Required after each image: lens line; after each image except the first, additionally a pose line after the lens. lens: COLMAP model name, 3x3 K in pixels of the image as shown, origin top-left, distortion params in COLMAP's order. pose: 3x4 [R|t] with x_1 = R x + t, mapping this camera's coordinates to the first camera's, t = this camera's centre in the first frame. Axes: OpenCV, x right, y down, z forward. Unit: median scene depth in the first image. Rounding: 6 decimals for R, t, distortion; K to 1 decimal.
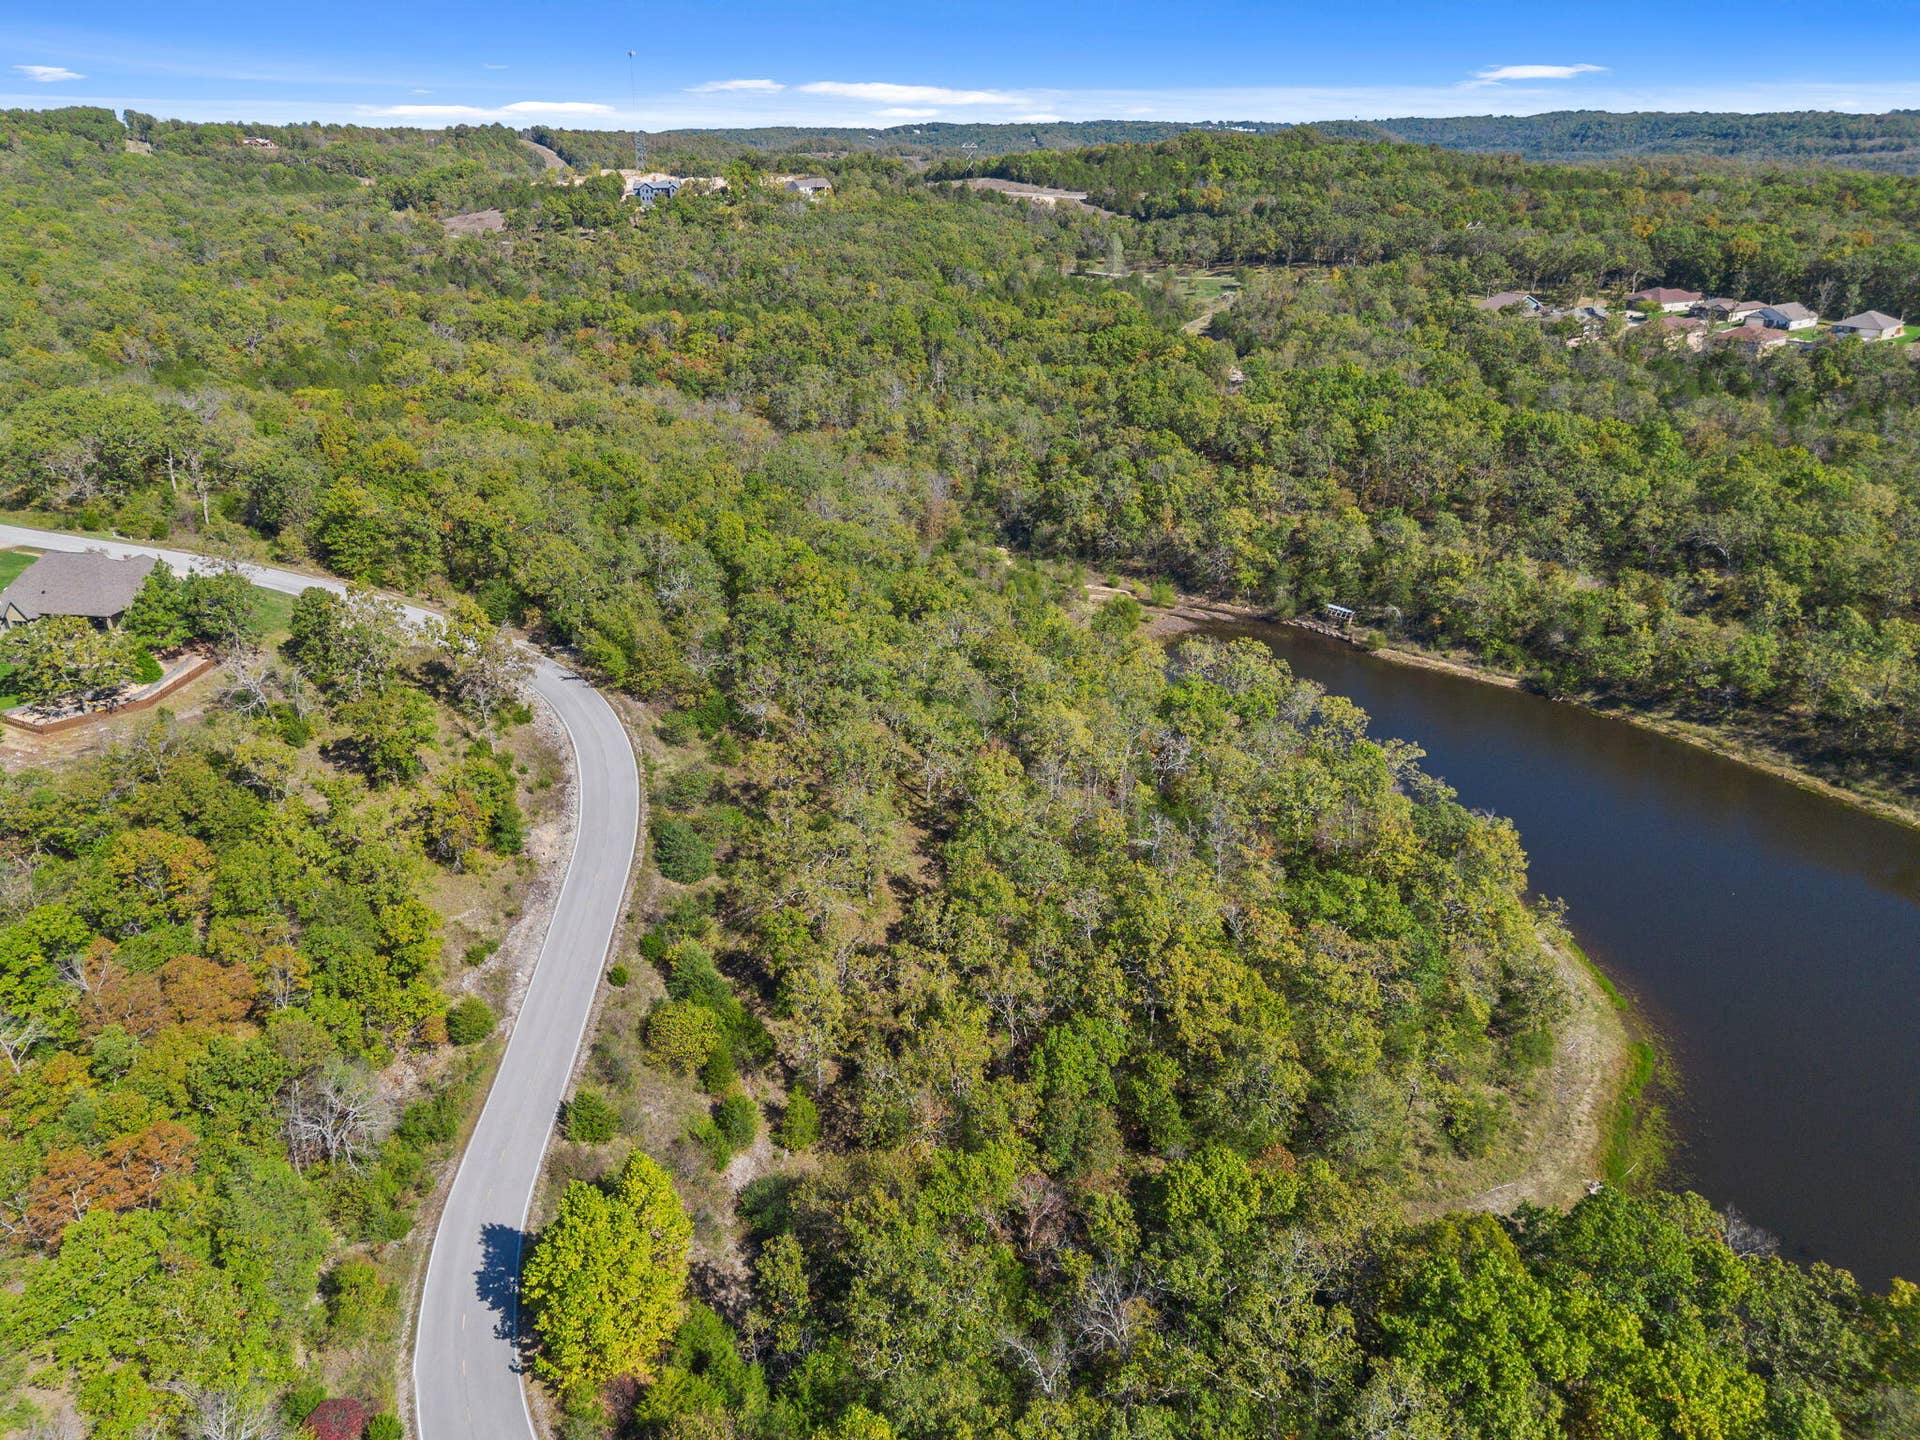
lens RADIAL K [[1351.3, 0, 957.0], [0, 1351.3, 729.0], [0, 0, 1]] dist [0.057560, -0.051898]
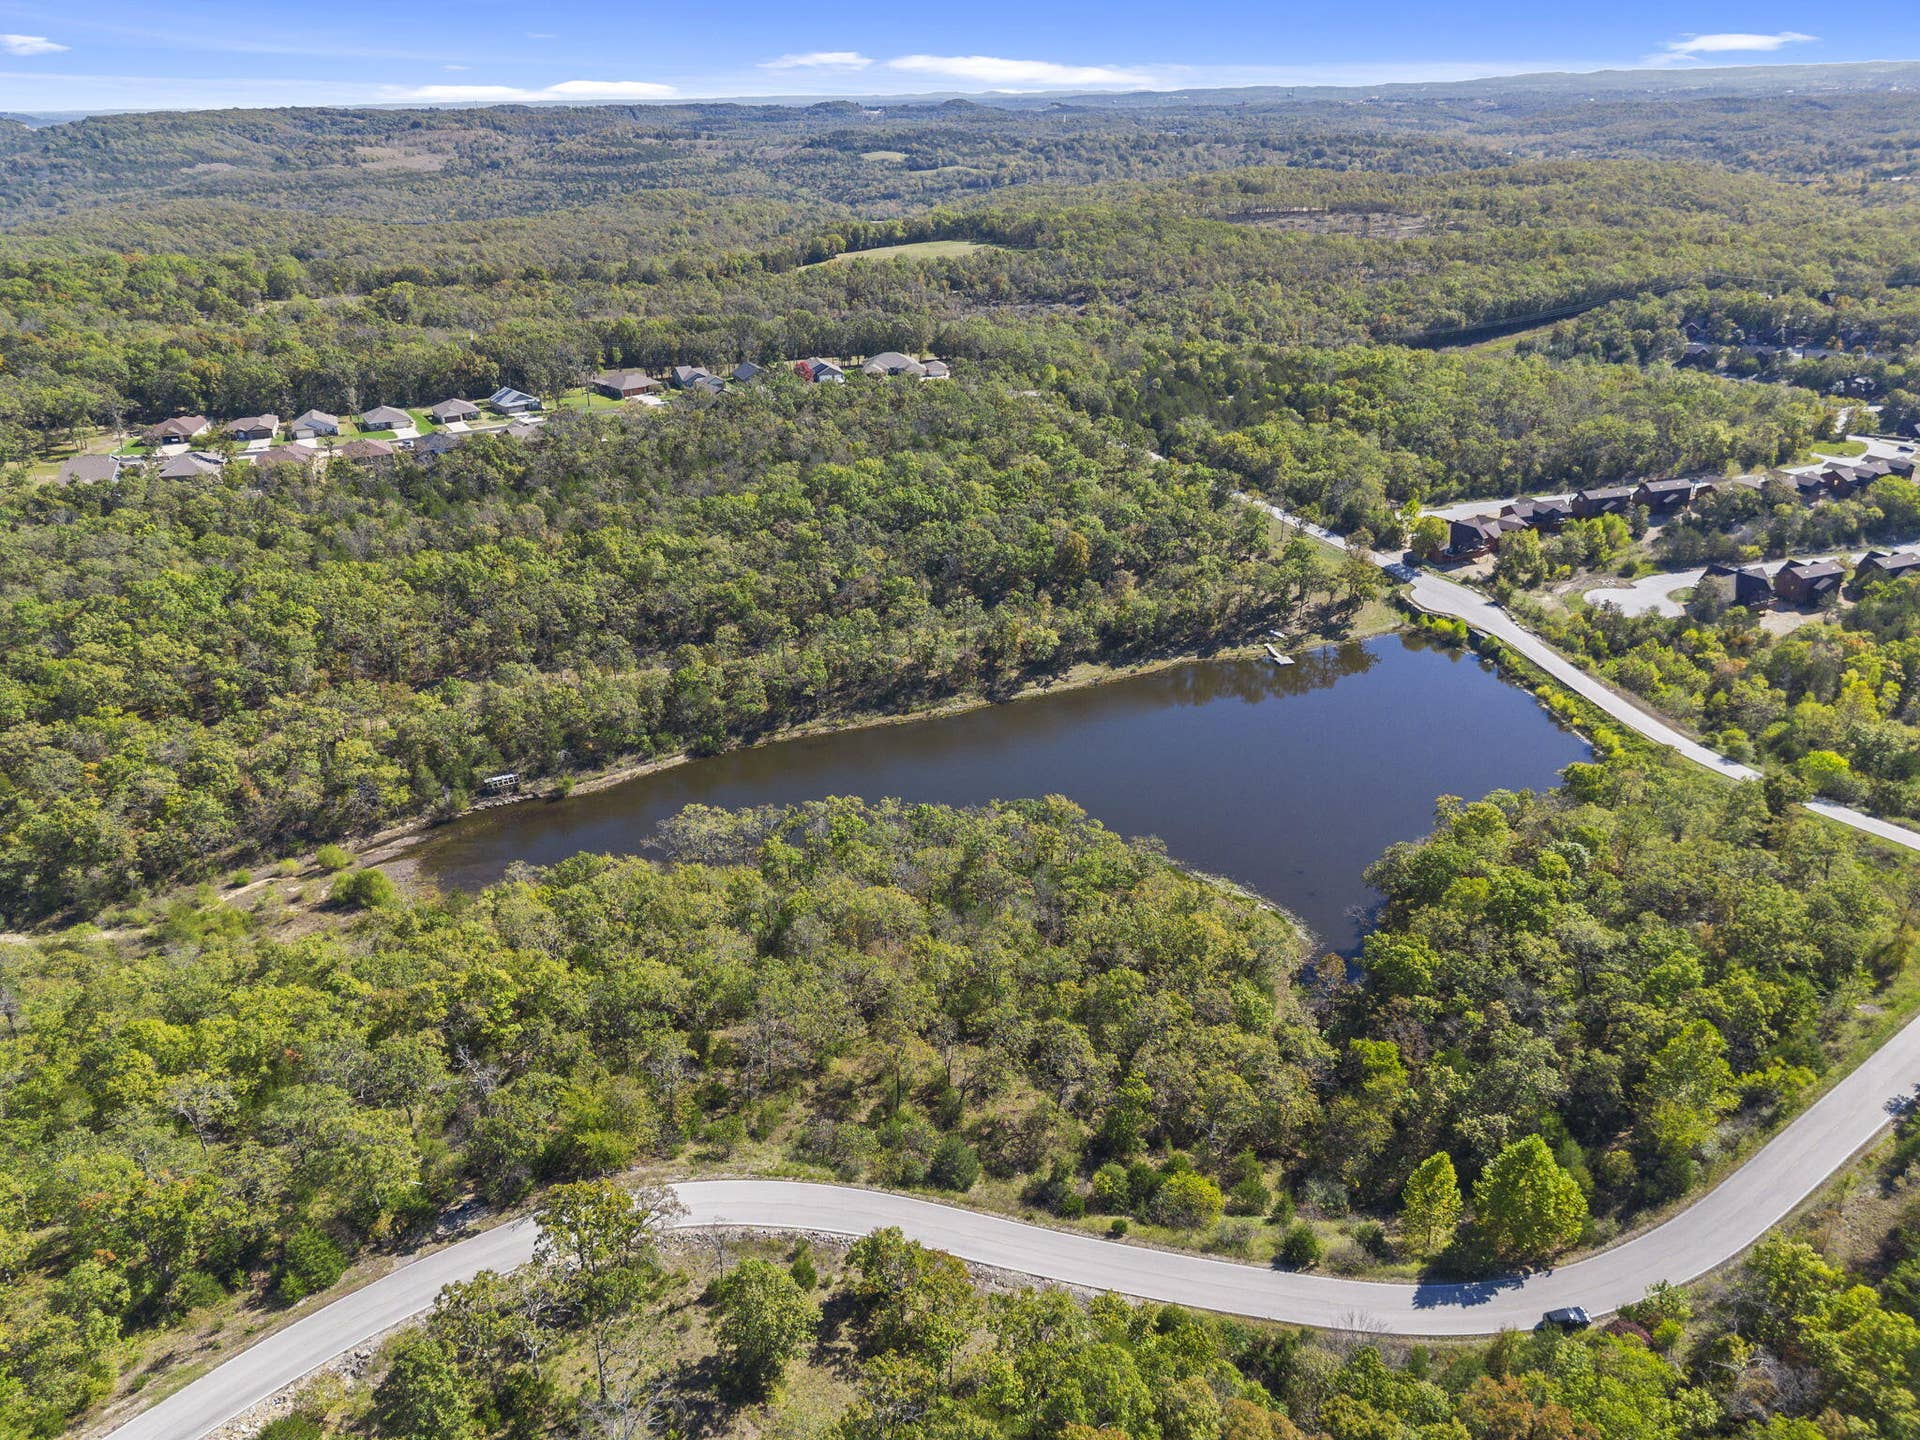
lens RADIAL K [[1351.3, 0, 952.1], [0, 1351.3, 717.4], [0, 0, 1]] dist [0.057560, -0.051898]
pose [[0.217516, -0.396227, 0.892015, -0.596802], [0.407330, 0.867361, 0.285949, -0.302842], [-0.887000, 0.301146, 0.350060, 0.314134]]
